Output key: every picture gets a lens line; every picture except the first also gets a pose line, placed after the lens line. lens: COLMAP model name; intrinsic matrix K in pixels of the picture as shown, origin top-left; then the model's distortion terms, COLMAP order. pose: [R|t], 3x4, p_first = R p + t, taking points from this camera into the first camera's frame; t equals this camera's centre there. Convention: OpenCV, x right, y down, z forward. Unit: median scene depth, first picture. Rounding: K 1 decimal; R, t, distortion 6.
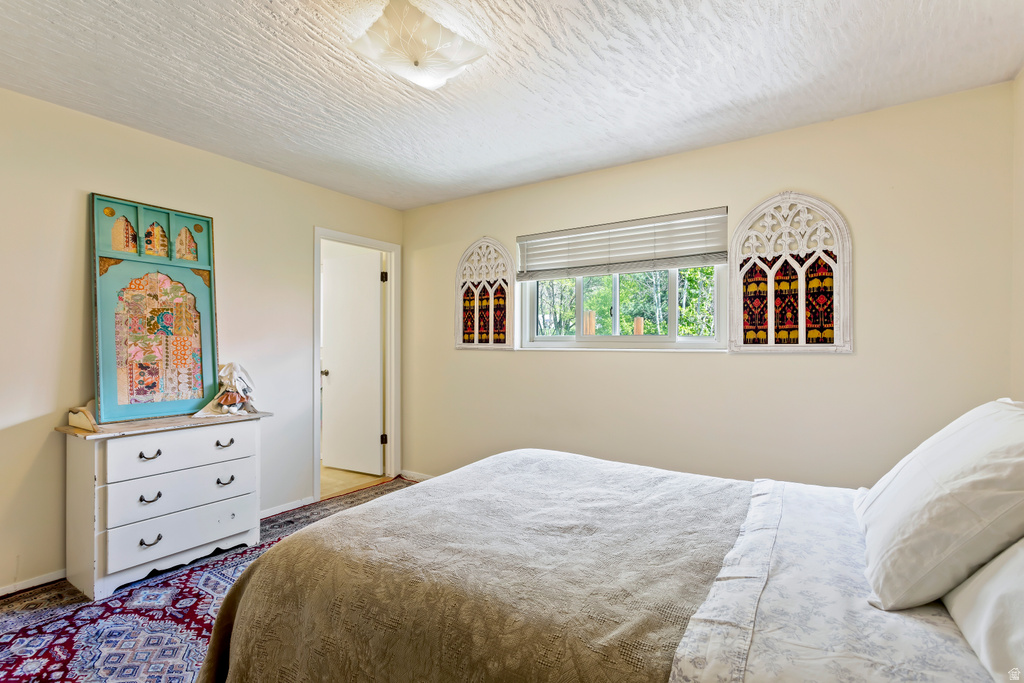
lens RADIAL K [[490.5, 0, 503.6], [0, 490.5, 342.5], [0, 0, 1]] dist [0.004742, -0.000063]
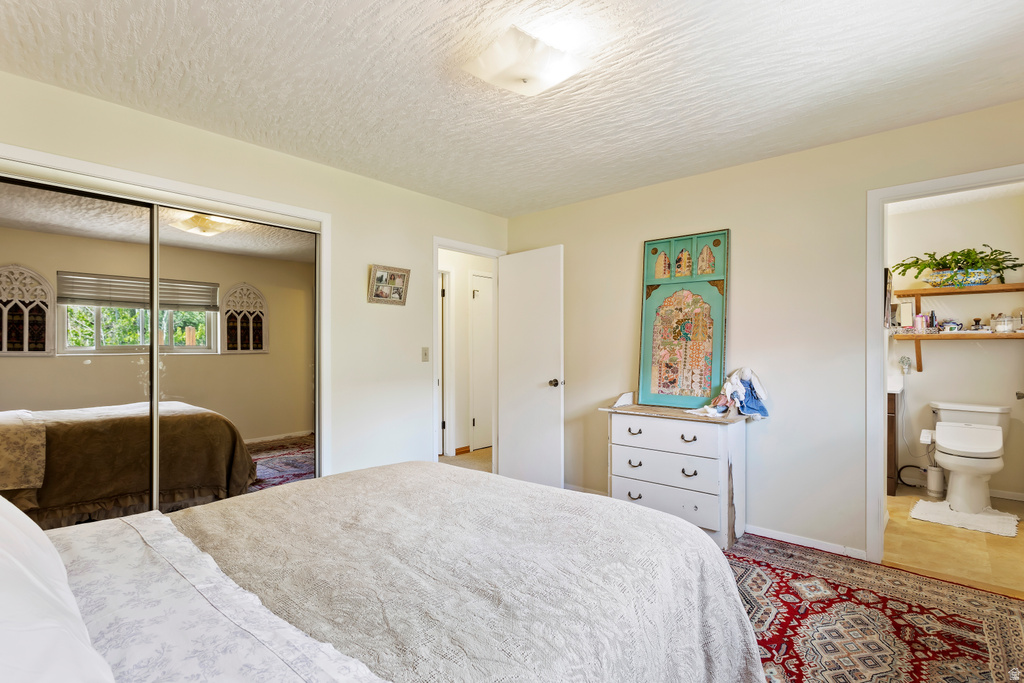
lens RADIAL K [[464.0, 0, 472.3], [0, 464.0, 346.2], [0, 0, 1]] dist [0.008897, 0.000283]
pose [[-0.140427, -0.001056, -0.990091, 1.710599], [0.002772, 0.999995, -0.001459, -0.005361], [0.990087, -0.002950, -0.140423, 2.141379]]
